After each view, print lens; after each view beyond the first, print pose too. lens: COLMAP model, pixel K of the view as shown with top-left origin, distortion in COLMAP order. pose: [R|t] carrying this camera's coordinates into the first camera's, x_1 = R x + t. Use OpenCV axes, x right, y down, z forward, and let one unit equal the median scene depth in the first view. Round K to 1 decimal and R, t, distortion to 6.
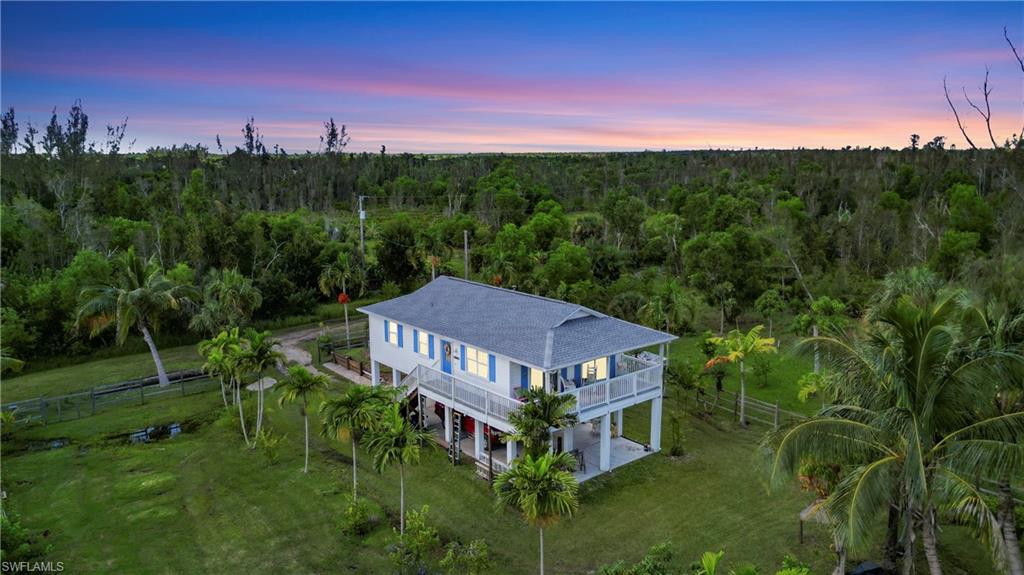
lens RADIAL K [[723.6, 0, 507.8], [0, 723.6, 269.4], [0, 0, 1]] dist [0.069143, -0.078641]
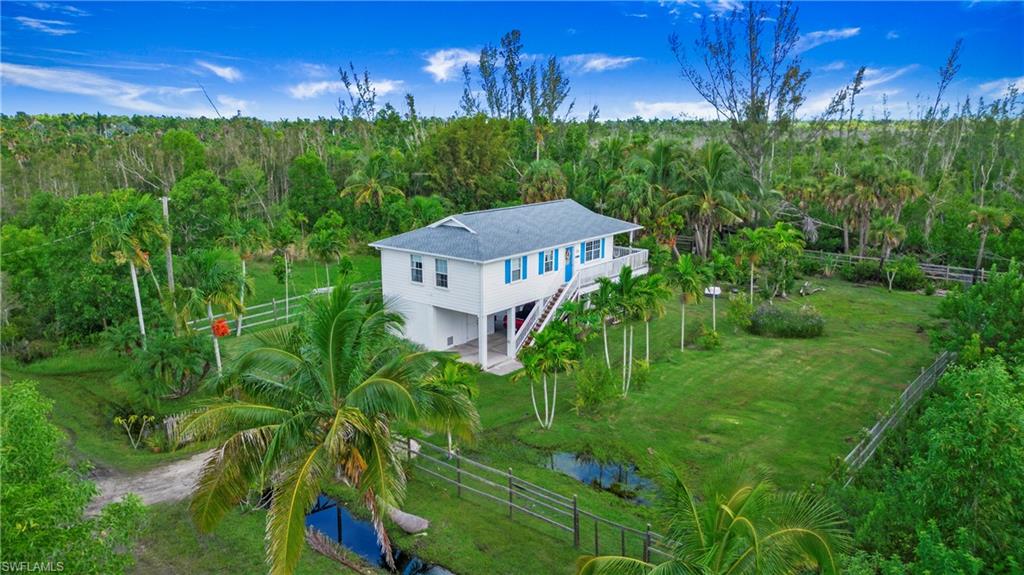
lens RADIAL K [[719.6, 0, 508.9], [0, 719.6, 285.2], [0, 0, 1]] dist [0.070273, -0.074763]
pose [[-0.190790, -0.208816, 0.959164, -1.079457], [0.156853, 0.958073, 0.239779, -0.124125], [-0.969018, 0.196195, -0.150037, 1.151789]]
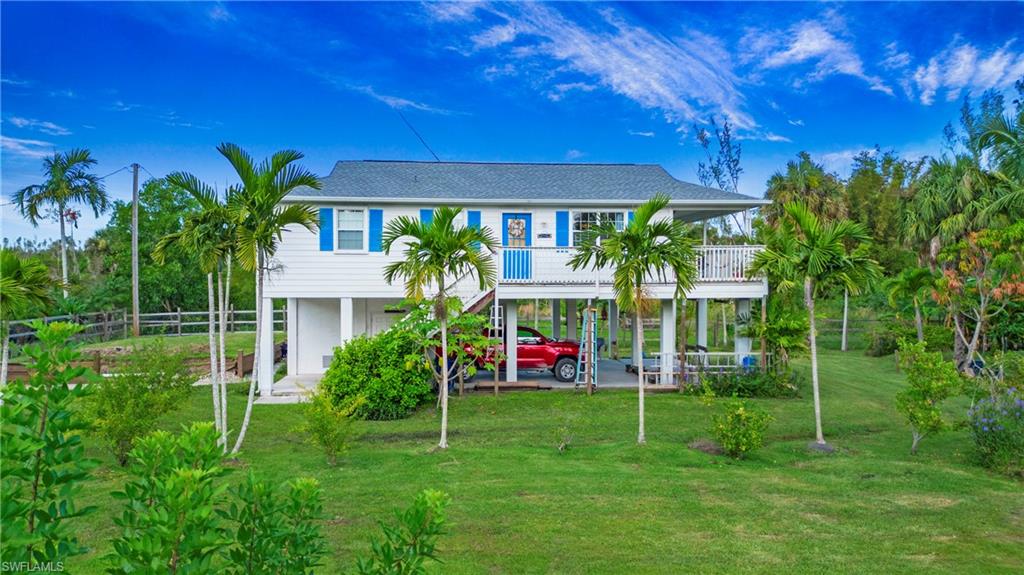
lens RADIAL K [[719.6, 0, 508.9], [0, 719.6, 285.2], [0, 0, 1]] dist [0.070273, -0.074763]
pose [[0.572623, -0.004680, 0.819805, -0.534657], [0.125261, 0.988742, -0.081849, 0.188052], [-0.810193, 0.149558, 0.566763, 0.596196]]
